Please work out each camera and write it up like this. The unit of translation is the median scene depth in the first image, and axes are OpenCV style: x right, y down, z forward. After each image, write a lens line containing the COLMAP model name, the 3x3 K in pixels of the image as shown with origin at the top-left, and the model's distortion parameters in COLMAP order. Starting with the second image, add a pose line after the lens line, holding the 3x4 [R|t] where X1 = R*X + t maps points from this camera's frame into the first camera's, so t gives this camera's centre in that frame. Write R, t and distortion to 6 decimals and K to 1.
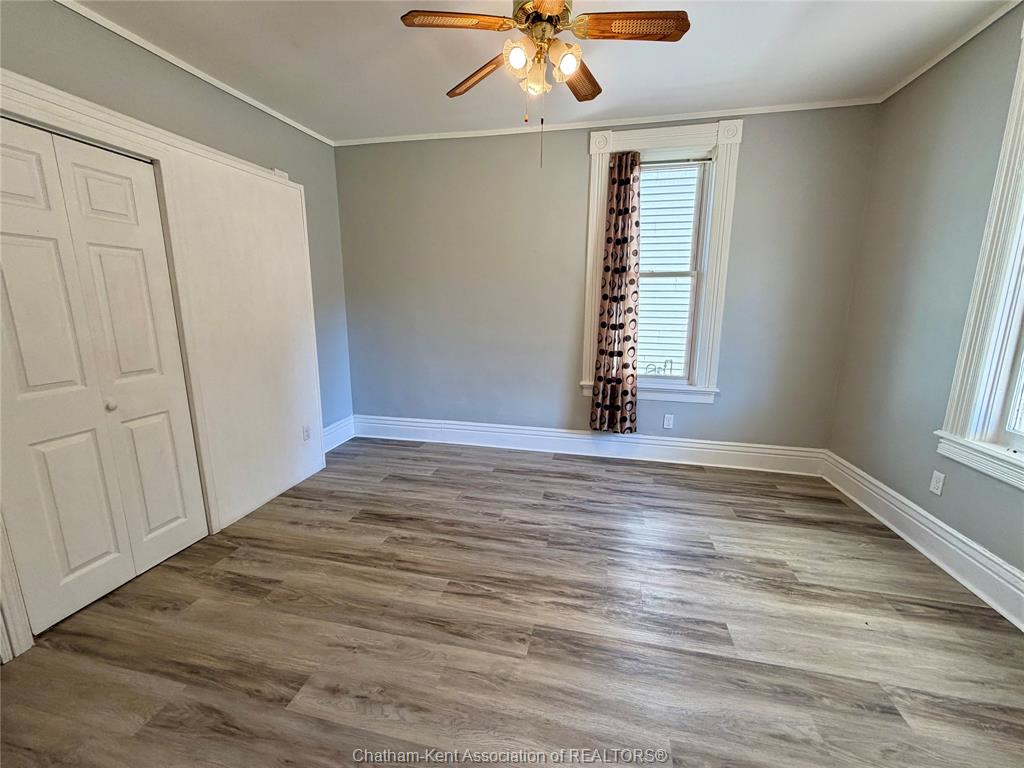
lens RADIAL K [[410.3, 0, 511.6], [0, 410.3, 383.1], [0, 0, 1]] dist [0.003976, 0.000224]
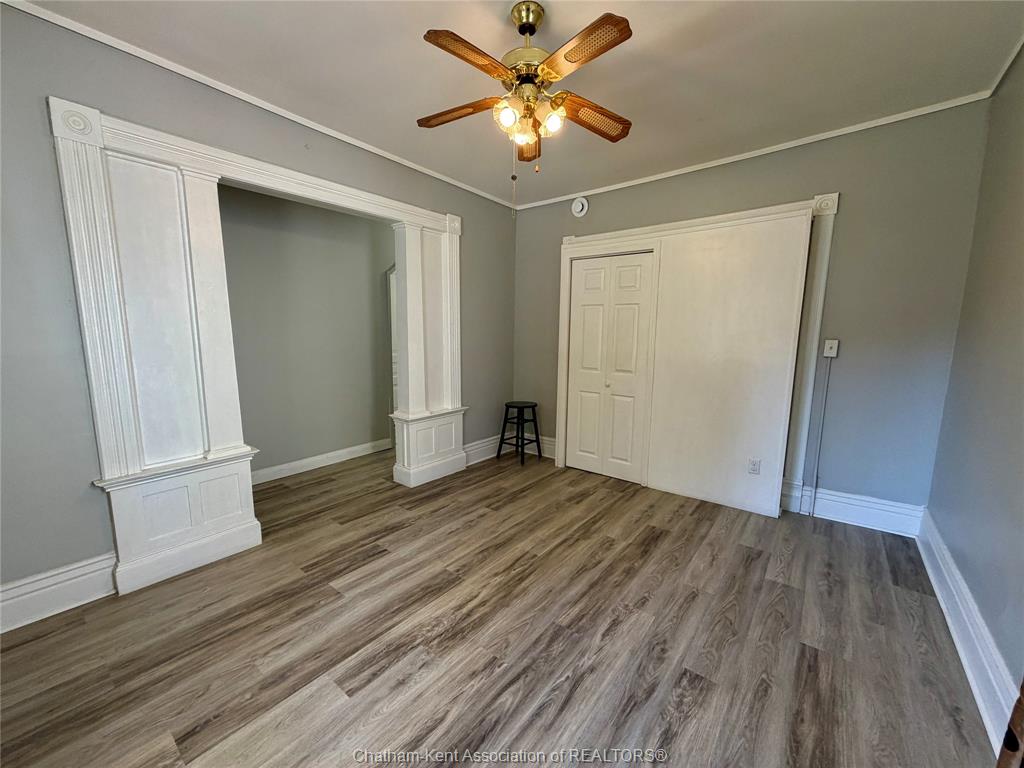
lens RADIAL K [[410.3, 0, 512.2], [0, 410.3, 384.7], [0, 0, 1]] dist [0.003976, 0.000224]
pose [[-0.430871, 0.121348, -0.894217, 0.959370], [-0.179264, 0.959660, 0.216605, -0.279826], [0.884429, 0.253630, -0.391736, 1.318235]]
